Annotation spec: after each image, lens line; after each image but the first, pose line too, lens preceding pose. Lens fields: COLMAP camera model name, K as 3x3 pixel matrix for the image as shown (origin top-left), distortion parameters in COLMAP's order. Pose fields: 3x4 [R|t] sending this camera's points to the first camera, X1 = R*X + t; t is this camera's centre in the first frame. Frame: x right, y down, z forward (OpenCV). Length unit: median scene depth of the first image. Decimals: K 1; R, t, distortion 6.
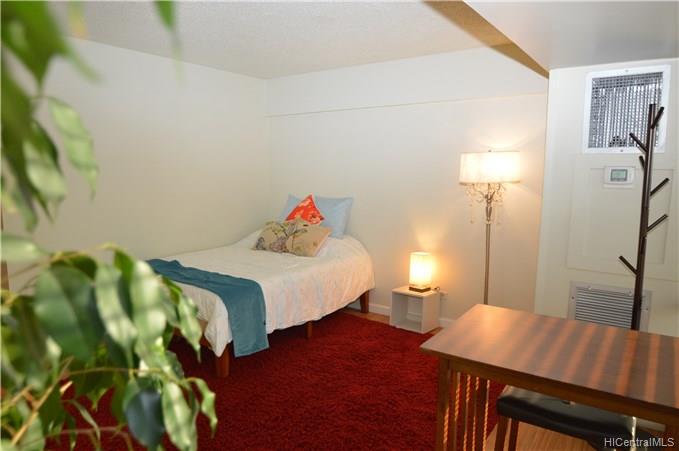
lens RADIAL K [[456.1, 0, 342.2], [0, 456.1, 227.6], [0, 0, 1]] dist [-0.059811, -0.001827]
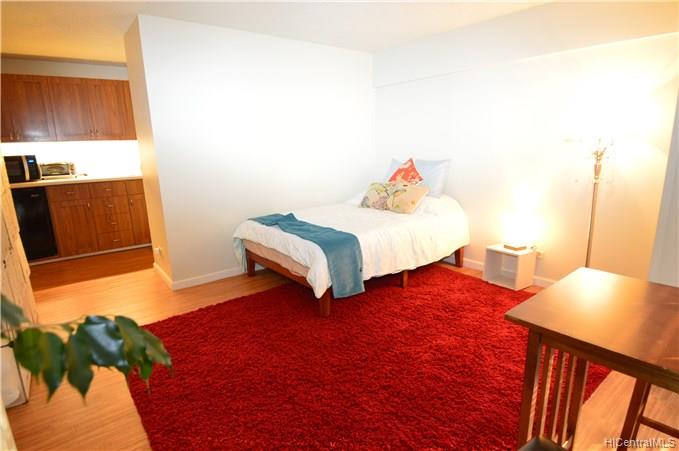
lens RADIAL K [[371.7, 0, 340.0], [0, 371.7, 230.5], [0, 0, 1]] dist [-0.021960, -0.003143]
pose [[0.960693, 0.031640, -0.275804, 0.024823], [-0.003733, 0.994867, 0.101127, 0.016996], [0.277588, -0.096123, 0.955879, 0.114960]]
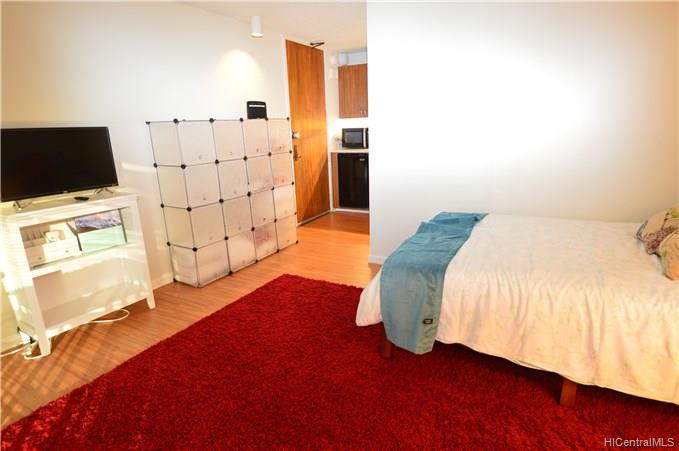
lens RADIAL K [[371.7, 0, 338.9], [0, 371.7, 223.4], [0, 0, 1]] dist [-0.021960, -0.003143]
pose [[0.110653, 0.234209, -0.965868, 0.311711], [-0.091827, 0.970089, 0.224712, -0.055593], [0.989608, 0.063828, 0.128850, 0.716508]]
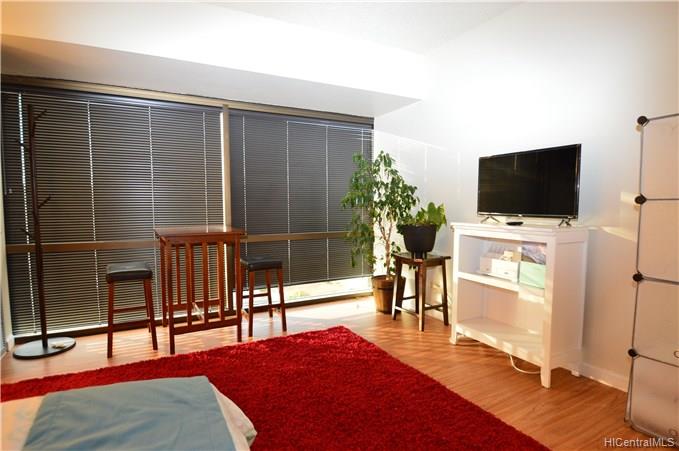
lens RADIAL K [[371.7, 0, 343.6], [0, 371.7, 229.8], [0, 0, 1]] dist [-0.021960, -0.003143]
pose [[-0.902881, -0.032398, 0.428667, -0.477503], [0.053759, 0.980819, 0.187360, -0.028314], [-0.426515, 0.192209, -0.883821, 1.062552]]
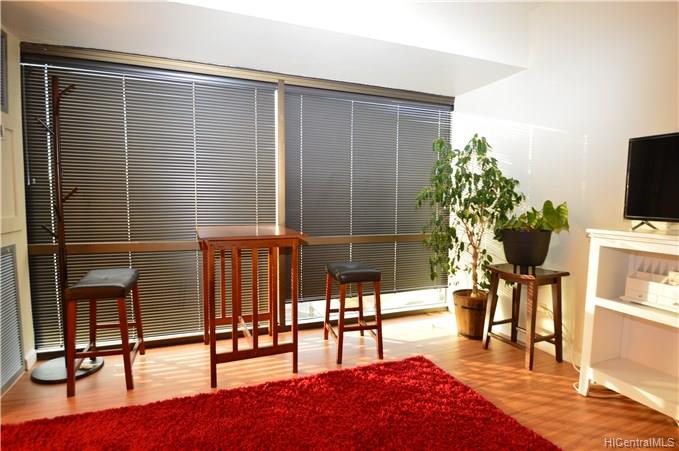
lens RADIAL K [[371.7, 0, 343.1], [0, 371.7, 227.4], [0, 0, 1]] dist [-0.021960, -0.003143]
pose [[-0.848094, -0.052014, 0.527287, -0.328229], [0.055404, 0.981009, 0.185883, -0.012106], [-0.526941, 0.186860, -0.829106, 0.932243]]
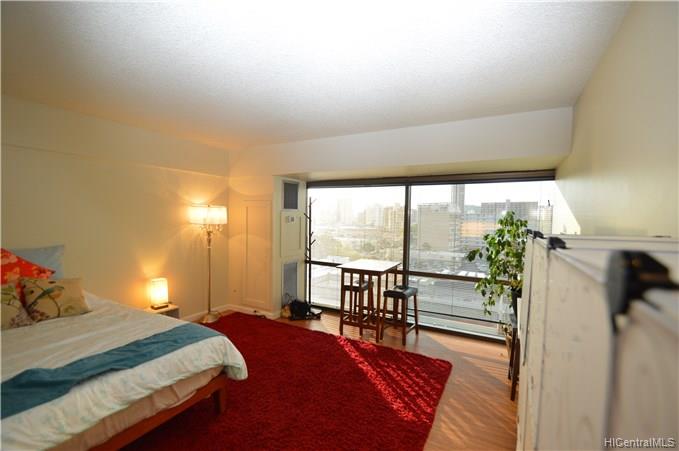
lens RADIAL K [[301.4, 0, 333.1], [0, 301.4, 230.1], [0, 0, 1]] dist [-0.000490, -0.002498]
pose [[-0.119652, -0.051946, 0.991456, -0.893957], [0.111819, 0.991571, 0.065447, -0.102199], [-0.986499, 0.118695, -0.112835, 0.698819]]
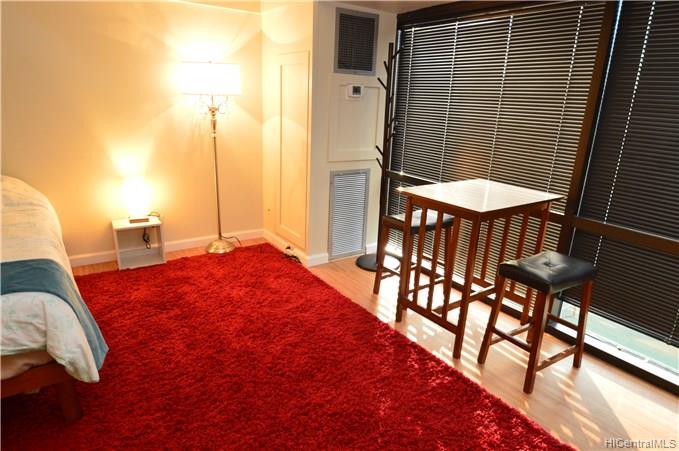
lens RADIAL K [[425.6, 0, 336.4], [0, 425.6, 228.4], [0, 0, 1]] dist [-0.036737, -0.004335]
pose [[0.331045, -0.268894, 0.904492, -0.543768], [0.083236, 0.963124, 0.255860, -0.031582], [-0.939937, -0.009415, 0.341219, 0.430813]]
